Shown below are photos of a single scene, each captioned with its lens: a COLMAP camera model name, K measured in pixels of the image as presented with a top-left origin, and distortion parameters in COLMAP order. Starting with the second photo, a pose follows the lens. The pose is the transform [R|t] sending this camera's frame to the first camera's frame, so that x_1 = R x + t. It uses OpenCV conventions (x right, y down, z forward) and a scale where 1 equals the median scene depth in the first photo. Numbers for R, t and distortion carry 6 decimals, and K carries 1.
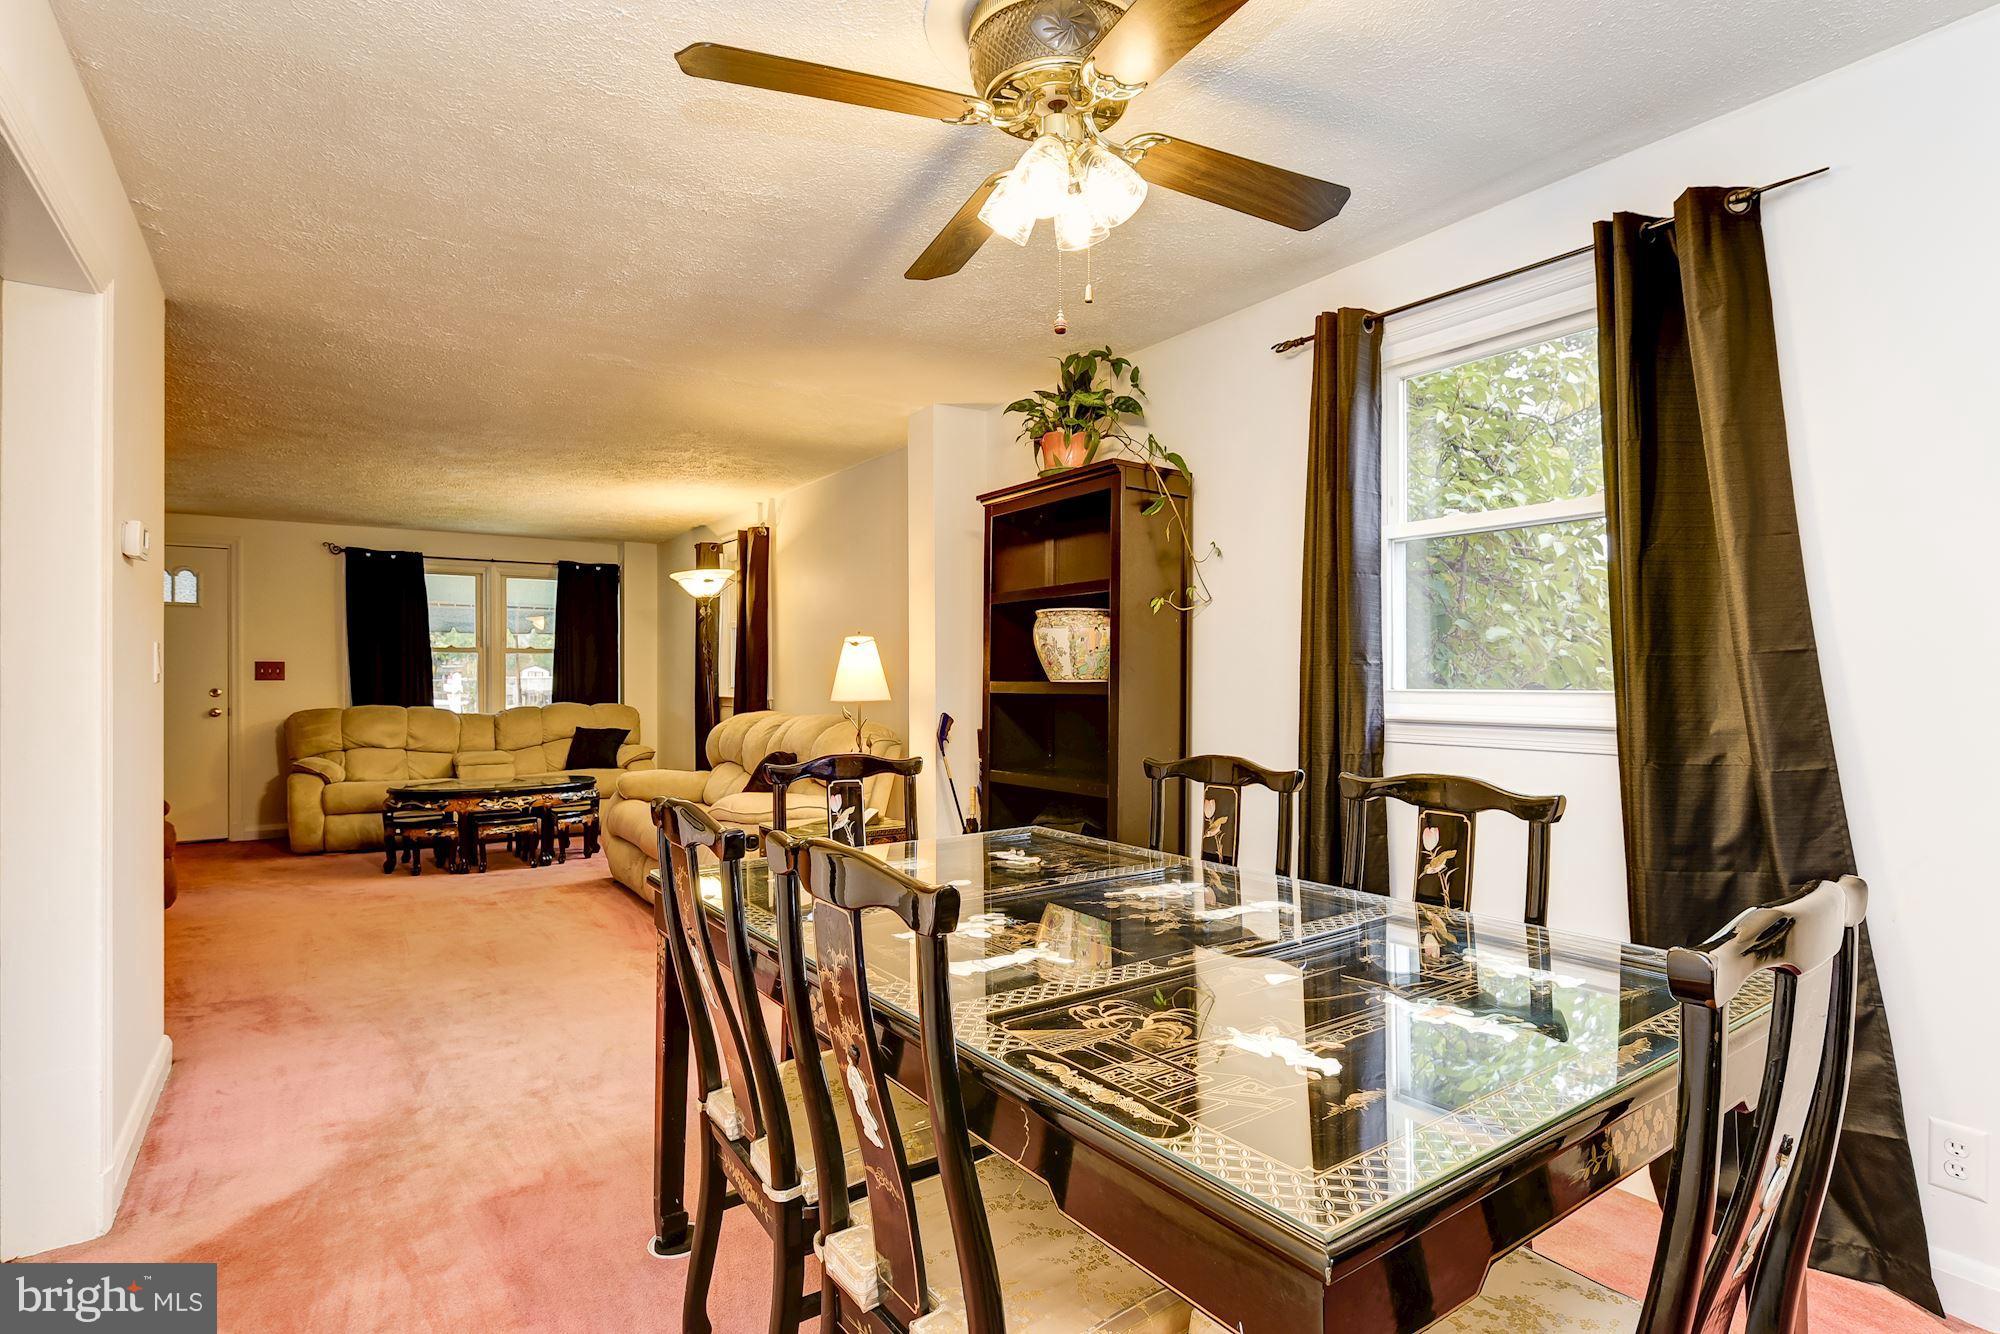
lens RADIAL K [[1004.0, 0, 996.3], [0, 1004.0, 674.4], [0, 0, 1]] dist [-0.010298, -0.000448]
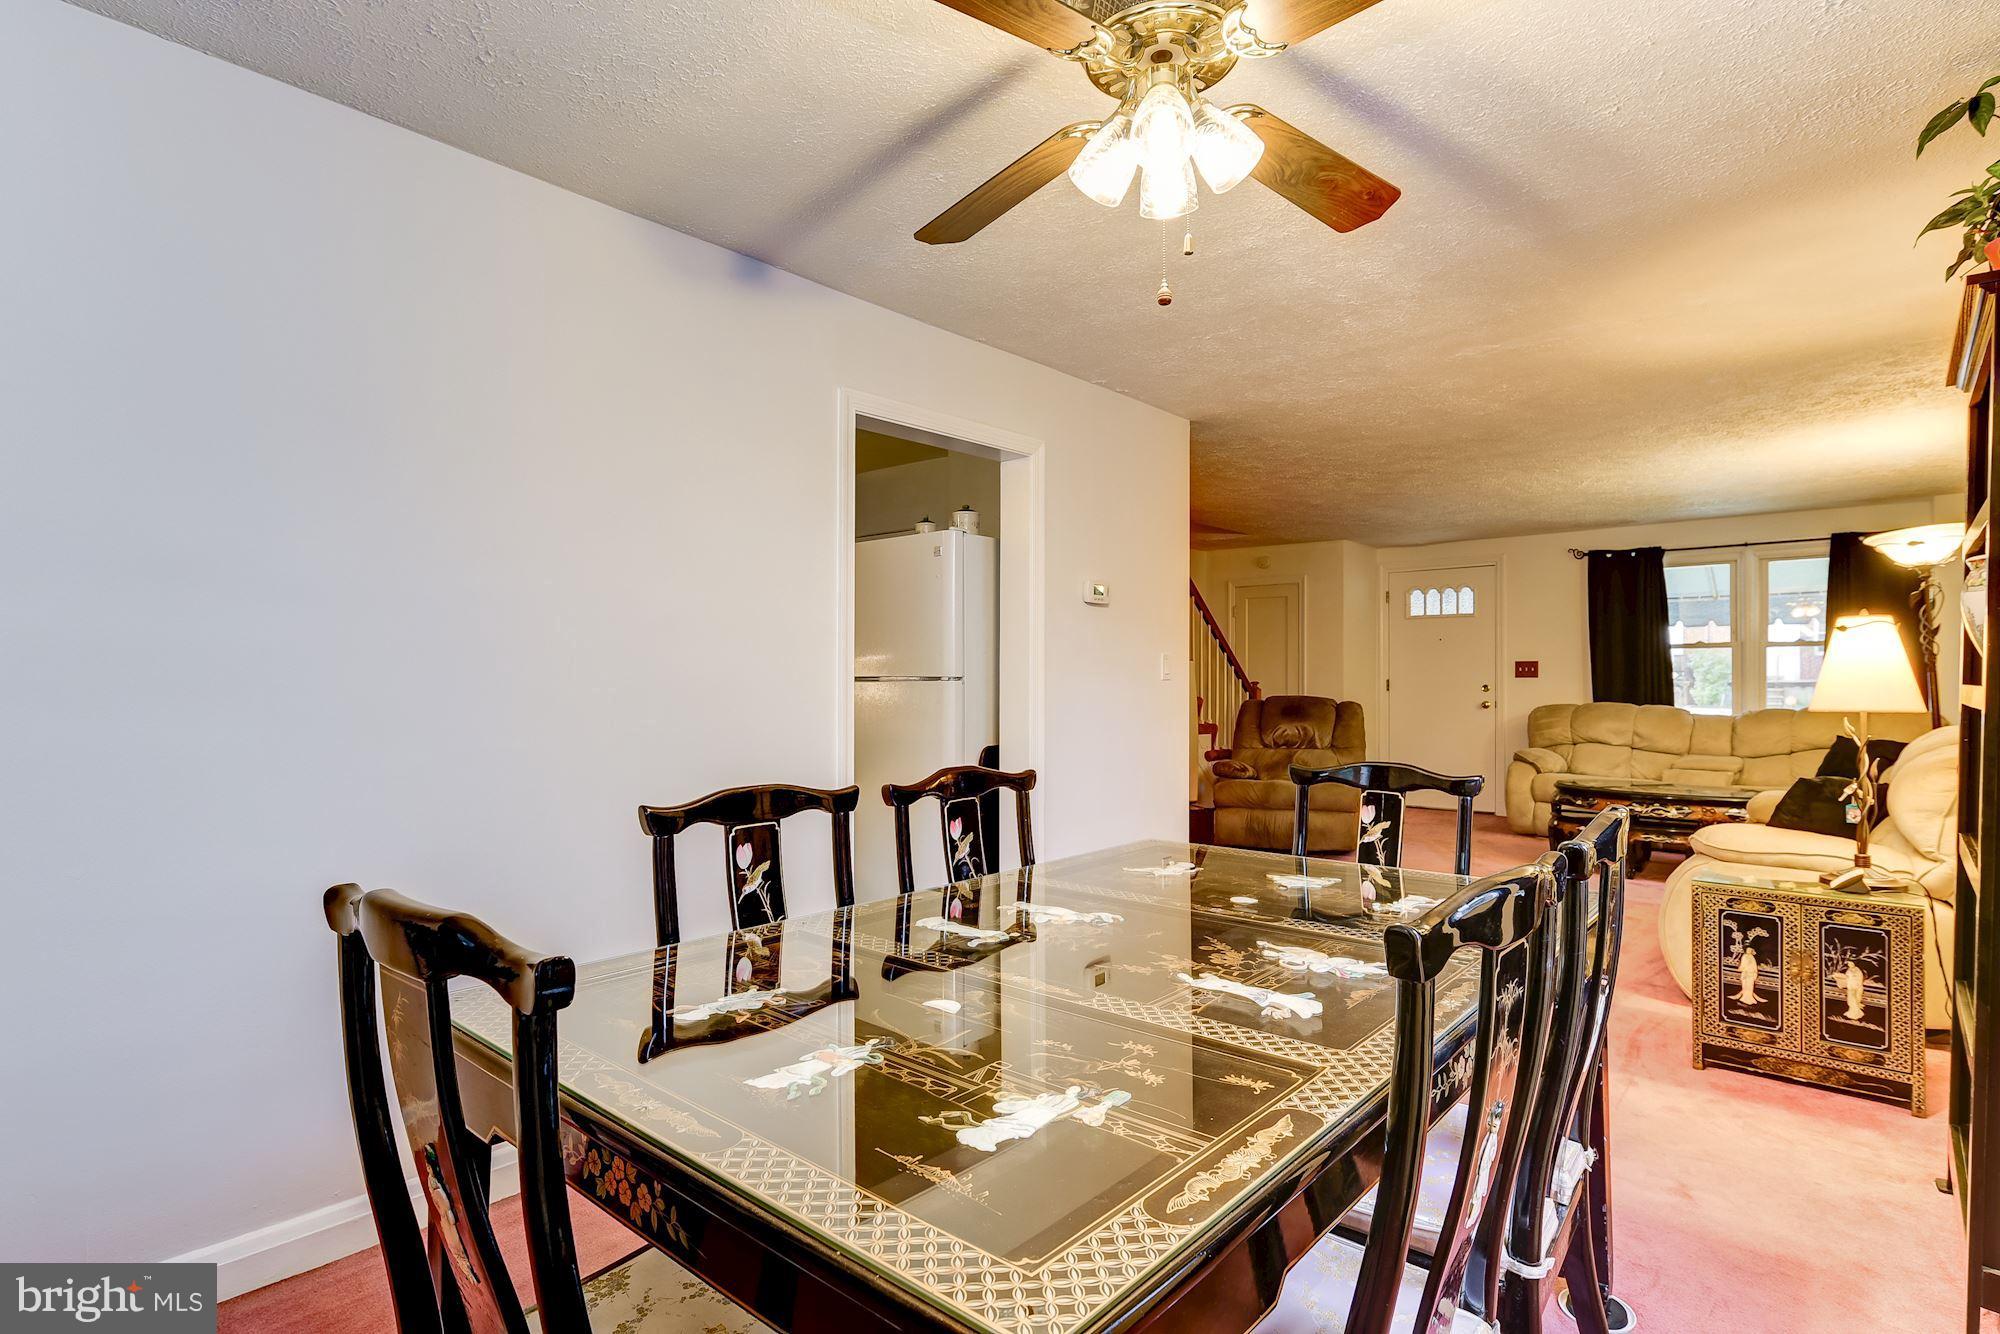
lens RADIAL K [[1004.0, 0, 998.1], [0, 1004.0, 672.3], [0, 0, 1]] dist [-0.010298, -0.000448]
pose [[0.243245, -0.003473, -0.969959, 0.218733], [0.005294, 0.999983, -0.002253, -0.000826], [0.969951, -0.004587, 0.243259, 0.148831]]
